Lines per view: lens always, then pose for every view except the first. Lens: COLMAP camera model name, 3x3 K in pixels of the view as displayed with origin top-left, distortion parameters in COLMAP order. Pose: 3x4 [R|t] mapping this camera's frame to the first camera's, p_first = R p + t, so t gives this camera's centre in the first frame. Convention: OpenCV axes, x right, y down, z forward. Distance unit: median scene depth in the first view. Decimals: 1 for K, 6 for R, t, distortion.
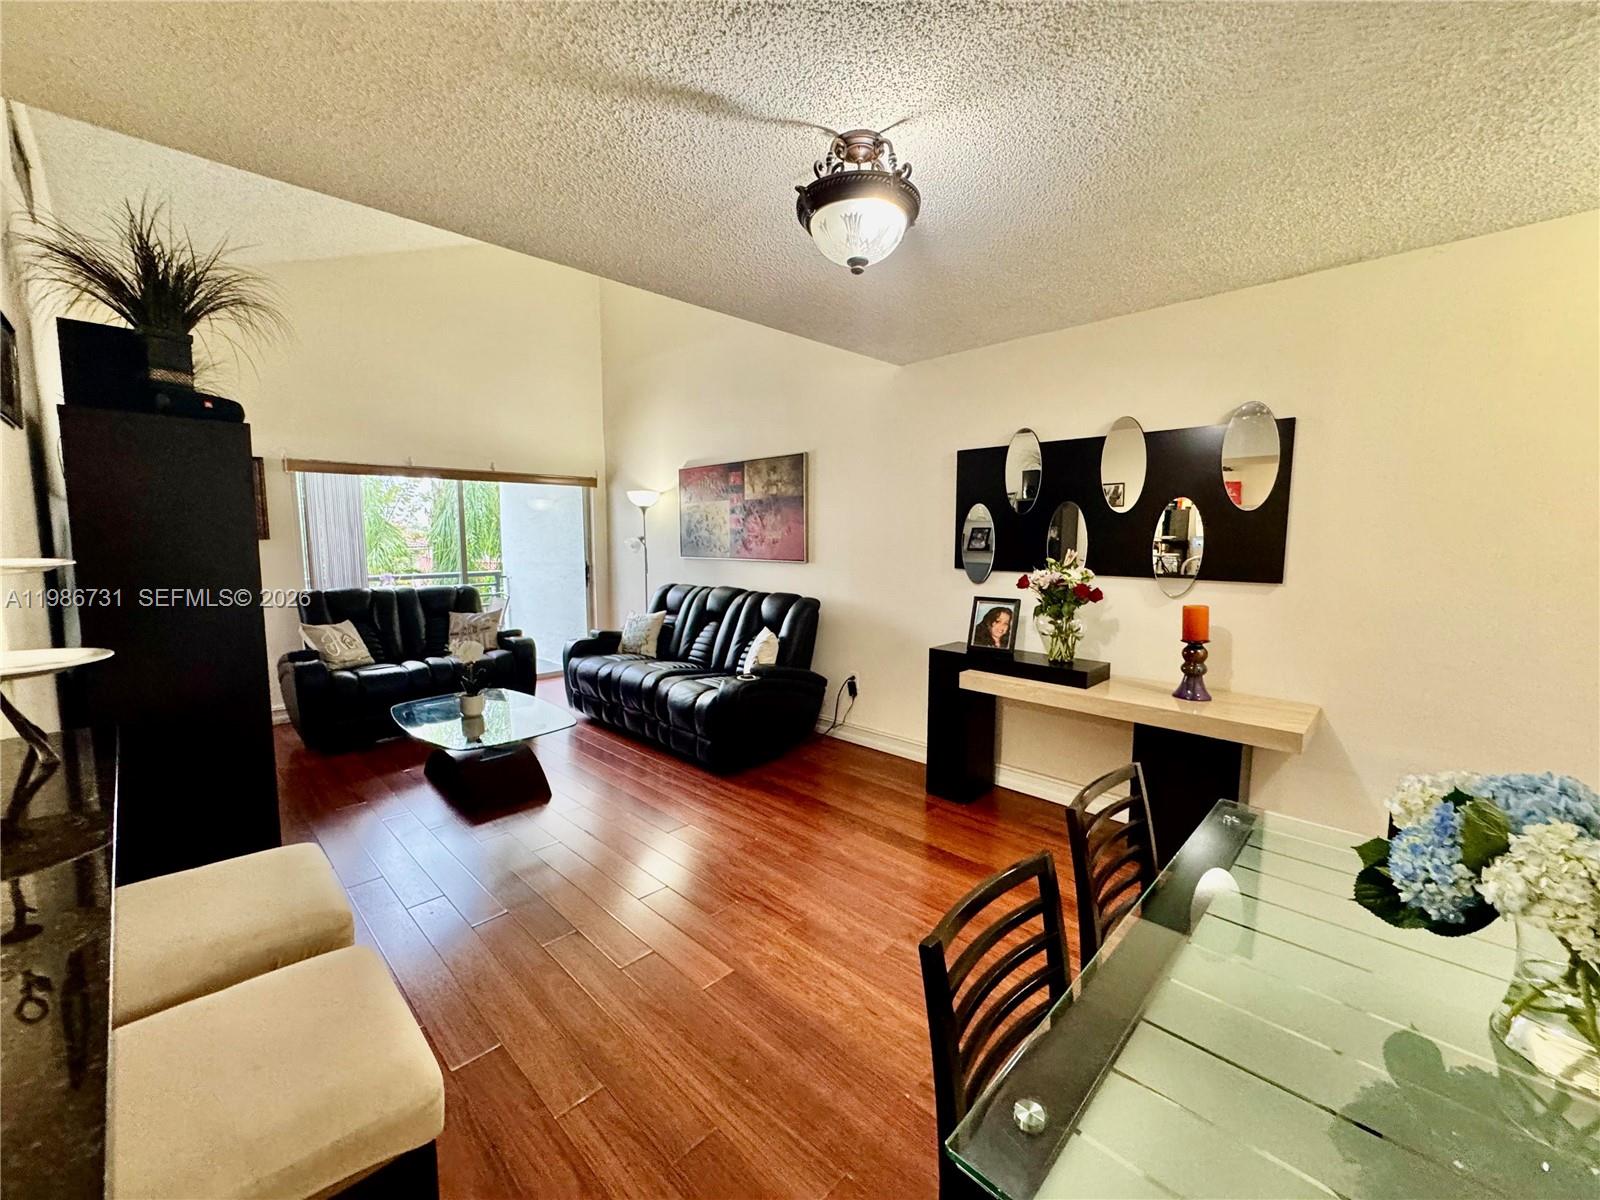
lens RADIAL K [[638.3, 0, 803.7], [0, 638.3, 593.9], [0, 0, 1]] dist [-0.003207, 0.000110]
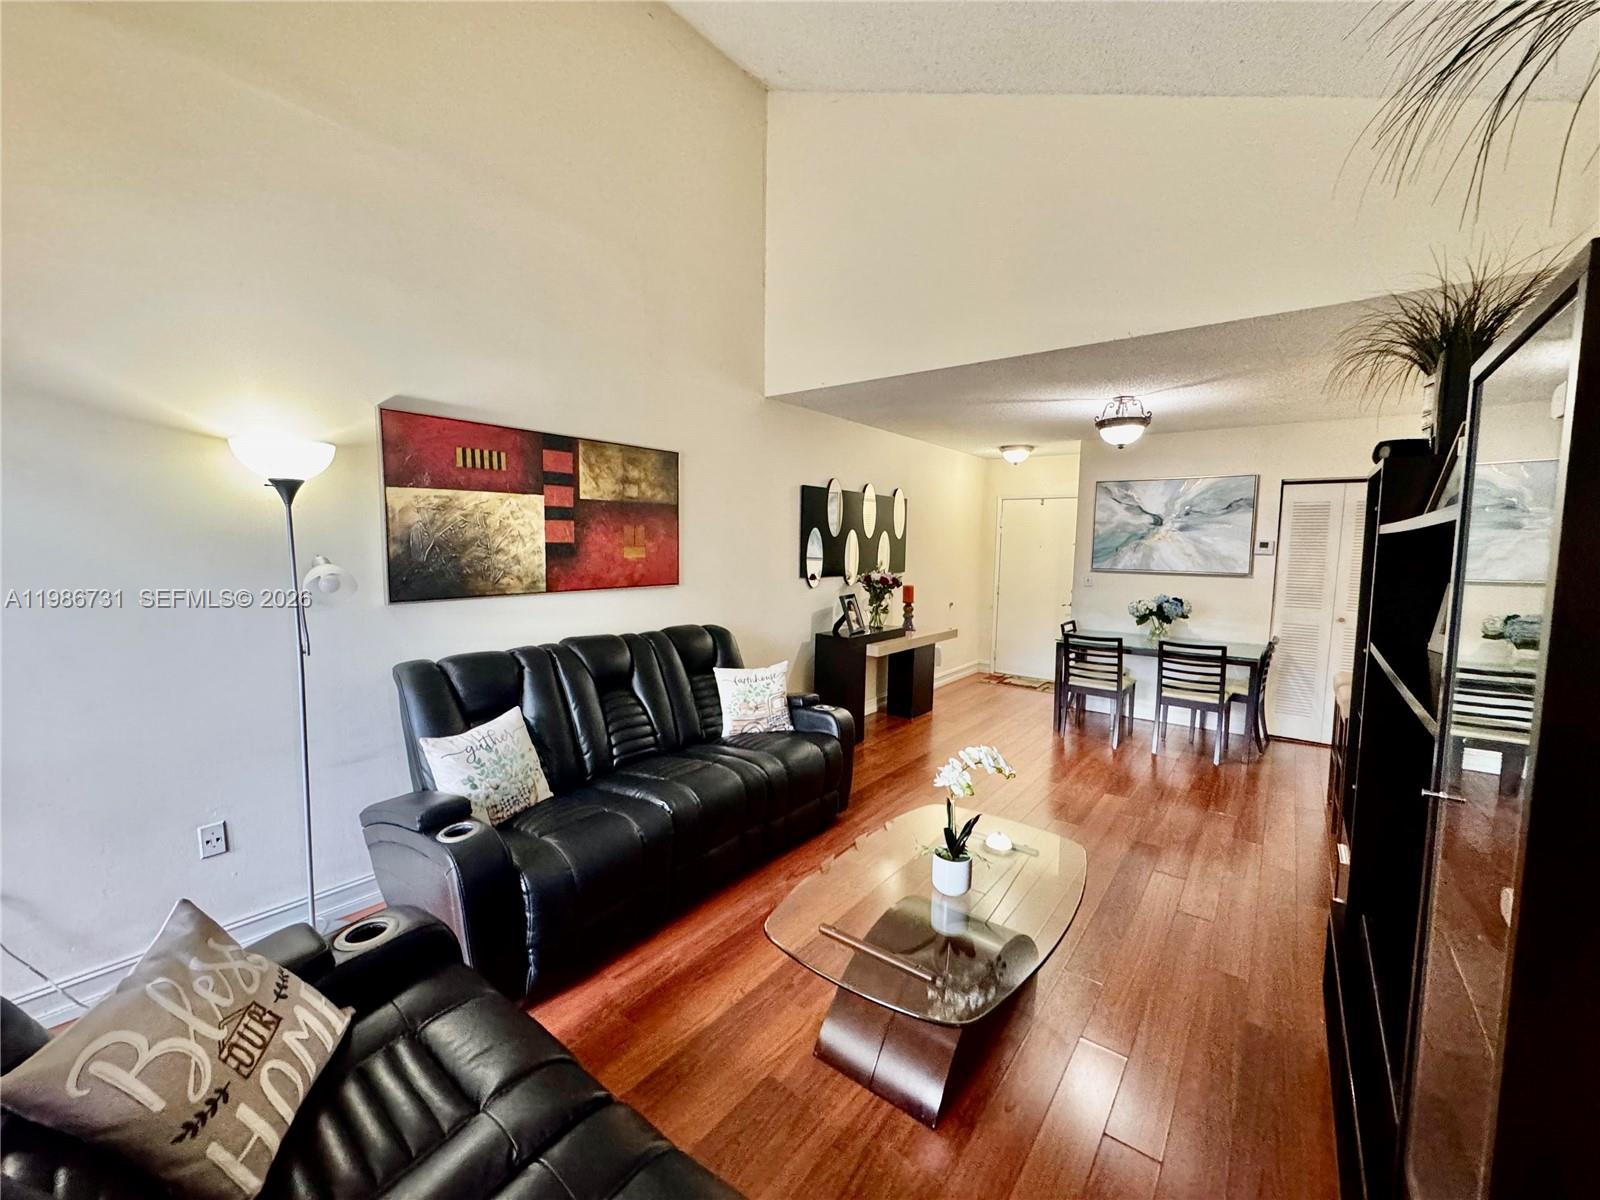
lens RADIAL K [[638.3, 0, 801.5], [0, 638.3, 603.8], [0, 0, 1]] dist [-0.003207, 0.000110]
pose [[-0.112434, -0.080077, 0.990427, -0.800435], [0.102692, 0.990474, 0.091739, -0.082740], [-0.988338, 0.112024, -0.103140, 0.902974]]
